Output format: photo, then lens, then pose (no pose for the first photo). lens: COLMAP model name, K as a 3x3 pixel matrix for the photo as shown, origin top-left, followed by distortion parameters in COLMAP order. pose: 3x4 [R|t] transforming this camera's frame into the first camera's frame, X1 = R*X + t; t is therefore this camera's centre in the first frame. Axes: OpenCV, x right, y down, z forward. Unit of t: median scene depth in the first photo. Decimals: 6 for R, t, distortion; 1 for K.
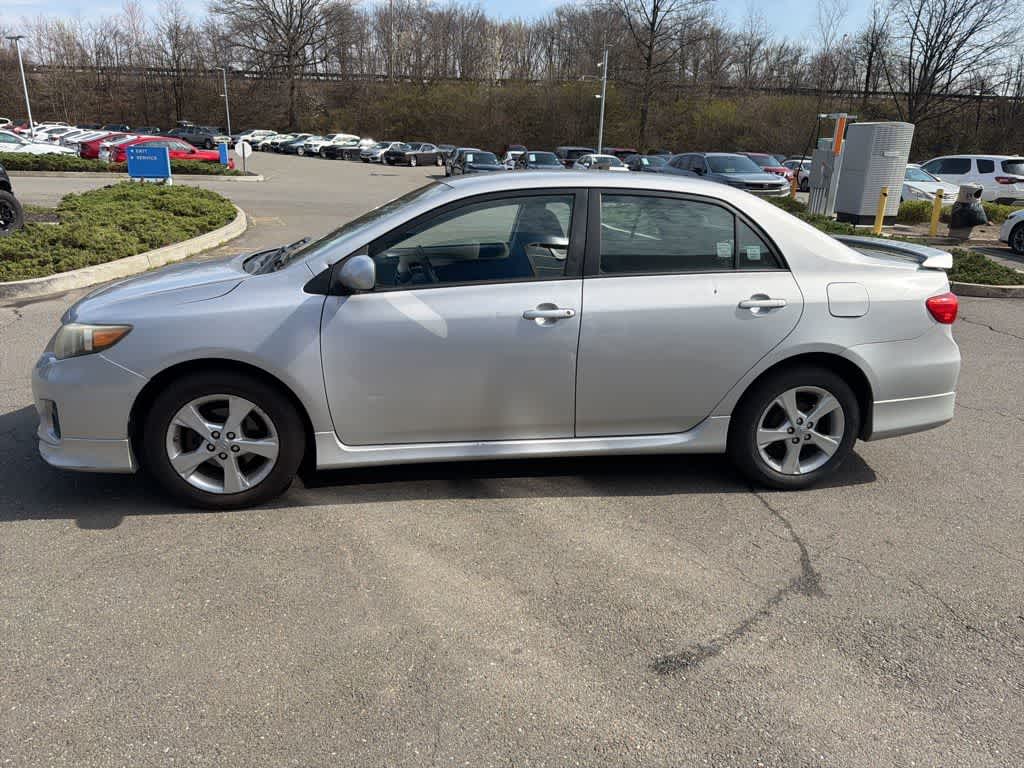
lens RADIAL K [[717.6, 0, 510.5], [0, 717.6, 383.2], [0, 0, 1]] dist [0.026631, -0.037860]
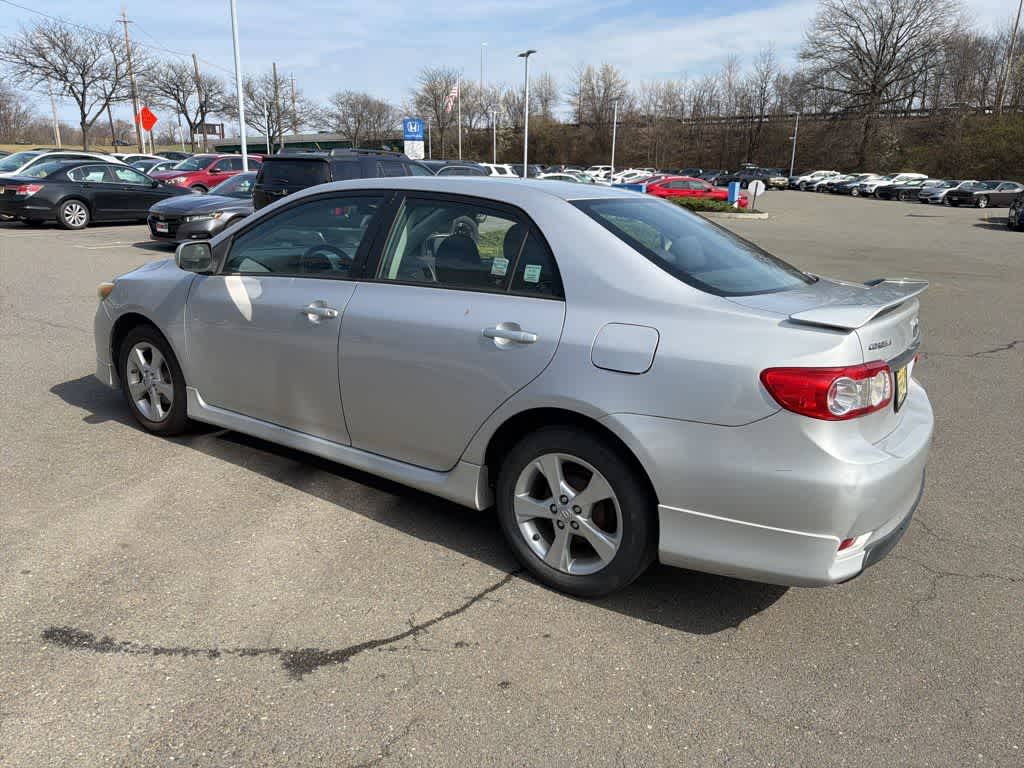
lens RADIAL K [[717.6, 0, 510.5], [0, 717.6, 383.2], [0, 0, 1]] dist [0.026631, -0.037860]
pose [[0.731721, 0.174667, -0.658844, 0.809680], [-0.210177, 0.977326, 0.025675, -0.072042], [0.648390, 0.119688, 0.751841, 0.380566]]
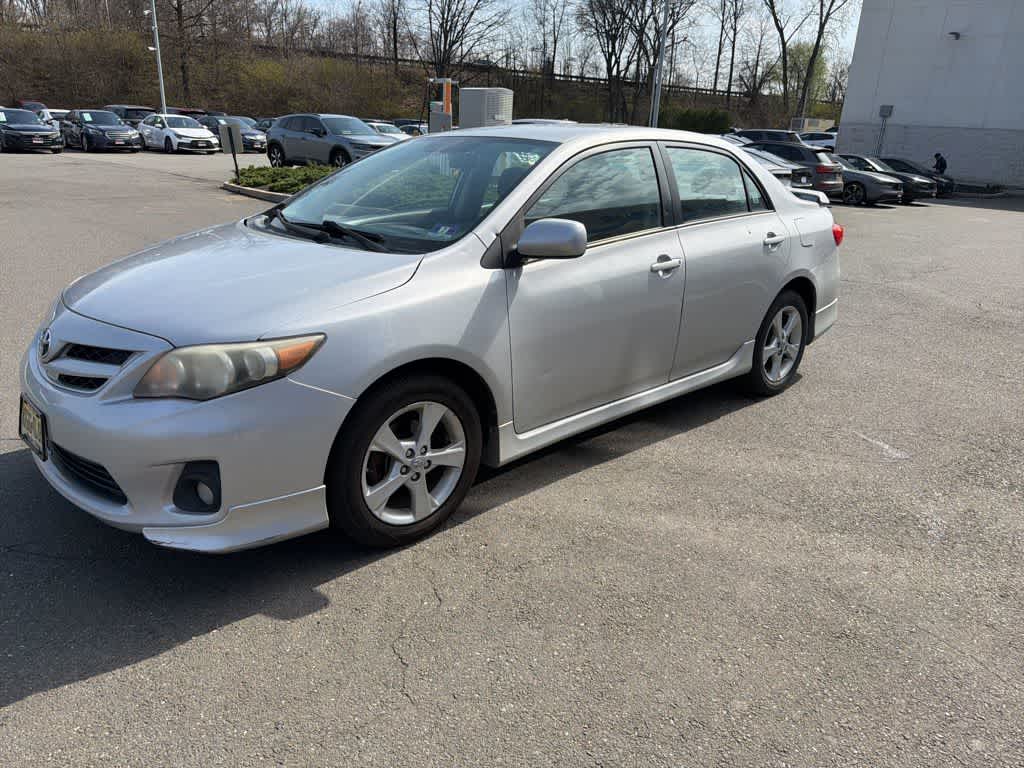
lens RADIAL K [[706.2, 0, 510.0], [0, 706.2, 396.0], [0, 0, 1]] dist [0.049623, -0.058144]
pose [[0.829463, -0.195310, 0.523302, -0.616723], [0.161321, 0.980716, 0.110326, -0.053430], [-0.534758, -0.007092, 0.844975, 0.224730]]
